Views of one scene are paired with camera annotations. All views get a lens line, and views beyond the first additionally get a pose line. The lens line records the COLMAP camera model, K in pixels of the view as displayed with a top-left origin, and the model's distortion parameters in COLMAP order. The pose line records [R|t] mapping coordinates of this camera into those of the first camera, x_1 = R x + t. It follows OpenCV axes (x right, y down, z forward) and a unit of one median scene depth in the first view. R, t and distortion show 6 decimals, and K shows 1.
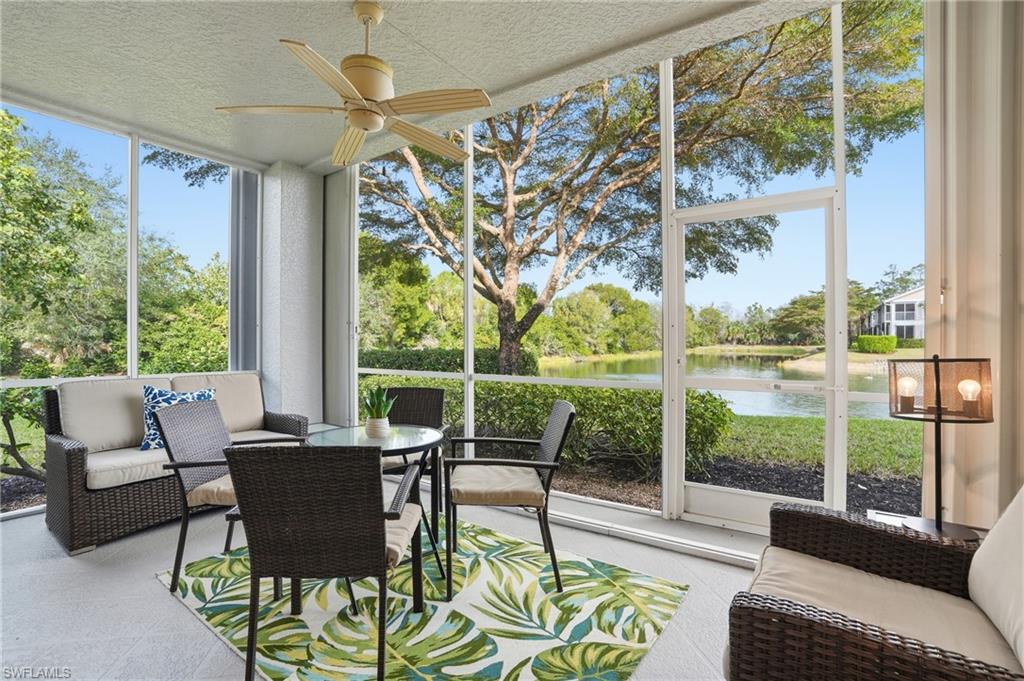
lens RADIAL K [[472.9, 0, 515.3], [0, 472.9, 339.4], [0, 0, 1]] dist [-0.004152, -0.000012]
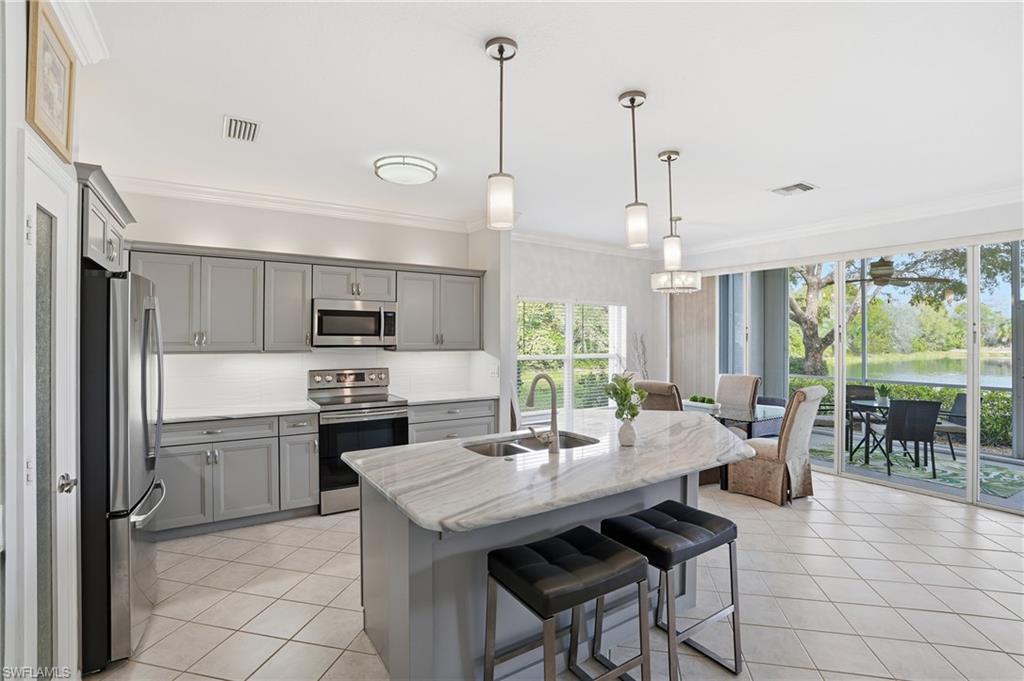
lens RADIAL K [[472.9, 0, 512.1], [0, 472.9, 337.5], [0, 0, 1]] dist [-0.004152, -0.000012]
pose [[0.929709, 0.004256, -0.368270, -0.109916], [-0.003968, 0.999991, 0.001541, -0.013639], [0.368274, 0.000028, 0.929717, -0.193805]]
